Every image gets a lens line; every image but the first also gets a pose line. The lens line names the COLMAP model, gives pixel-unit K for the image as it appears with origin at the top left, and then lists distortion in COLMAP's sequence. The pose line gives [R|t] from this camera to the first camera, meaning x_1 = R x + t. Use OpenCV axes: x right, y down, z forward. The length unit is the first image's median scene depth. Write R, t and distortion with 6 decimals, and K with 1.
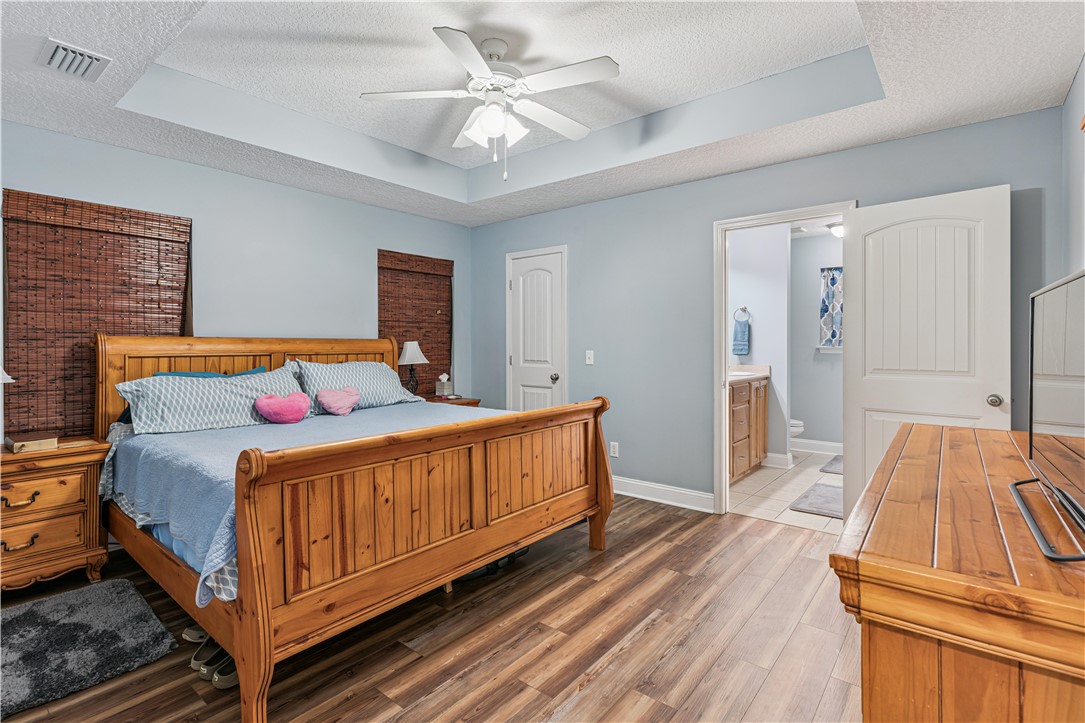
lens RADIAL K [[514.2, 0, 537.9], [0, 514.2, 356.4], [0, 0, 1]] dist [-0.000197, 0.000161]
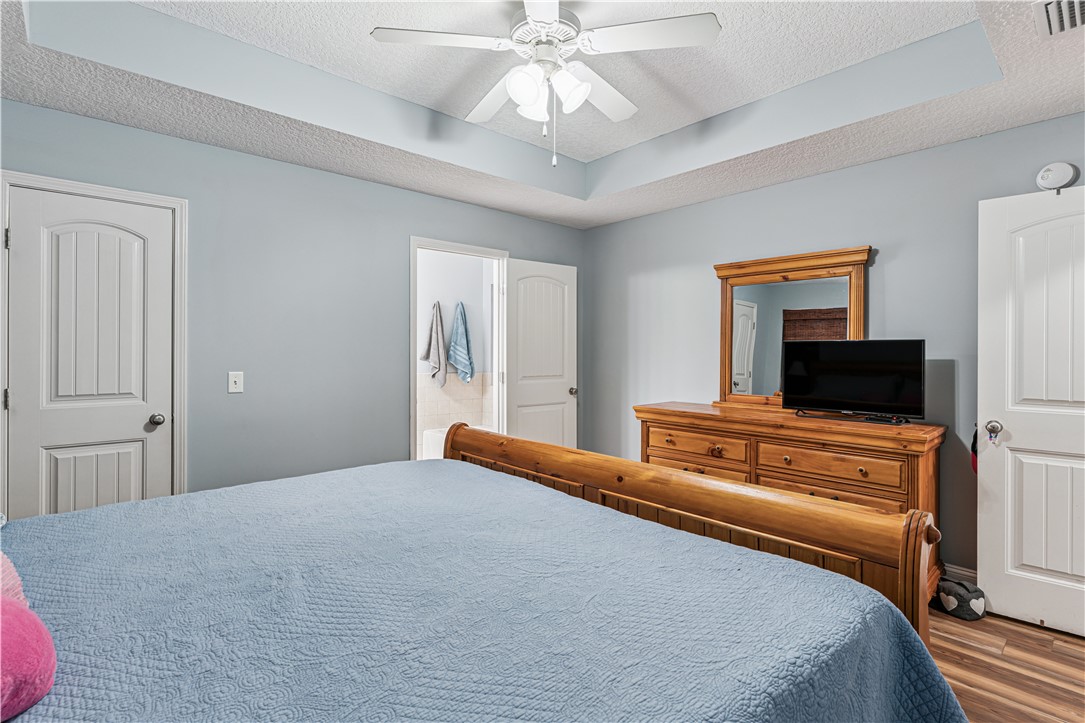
lens RADIAL K [[514.2, 0, 537.9], [0, 514.2, 356.4], [0, 0, 1]] dist [-0.000197, 0.000161]
pose [[0.162203, -0.009465, 0.986712, -0.493105], [0.023834, 0.999700, 0.005672, -0.025195], [-0.986470, 0.022598, 0.162379, 0.505697]]
